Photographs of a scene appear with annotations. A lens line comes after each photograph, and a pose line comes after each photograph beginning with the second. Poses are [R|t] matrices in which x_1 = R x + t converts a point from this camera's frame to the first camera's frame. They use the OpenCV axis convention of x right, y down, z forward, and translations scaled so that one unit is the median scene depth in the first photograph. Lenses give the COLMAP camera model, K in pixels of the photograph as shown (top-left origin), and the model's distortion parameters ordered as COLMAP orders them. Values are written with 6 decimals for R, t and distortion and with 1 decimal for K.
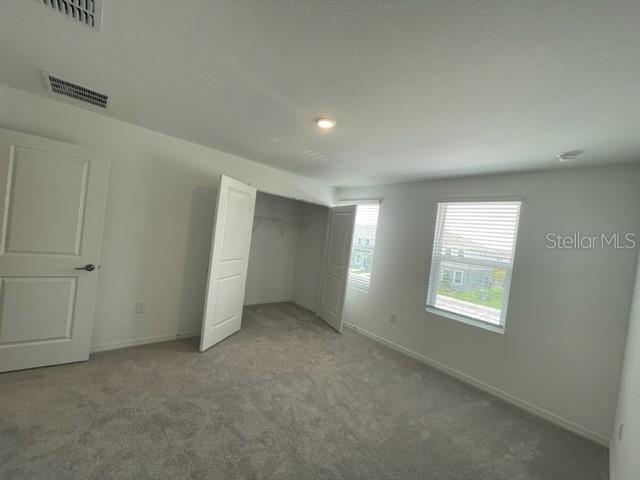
lens RADIAL K [[259.9, 0, 320.0], [0, 259.9, 240.0], [0, 0, 1]] dist [-0.001501, -0.000105]
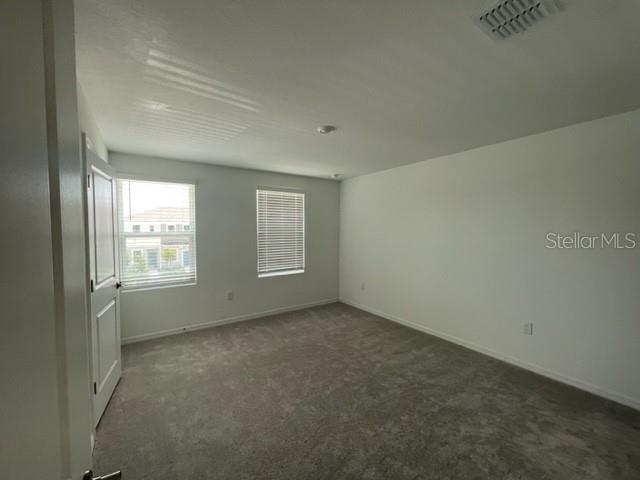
lens RADIAL K [[259.9, 0, 320.0], [0, 259.9, 240.0], [0, 0, 1]] dist [-0.001501, -0.000105]
pose [[0.115197, -0.166328, 0.979318, -0.678972], [0.020514, 0.986070, 0.165062, -0.093787], [-0.993131, 0.001075, 0.117005, 0.509788]]
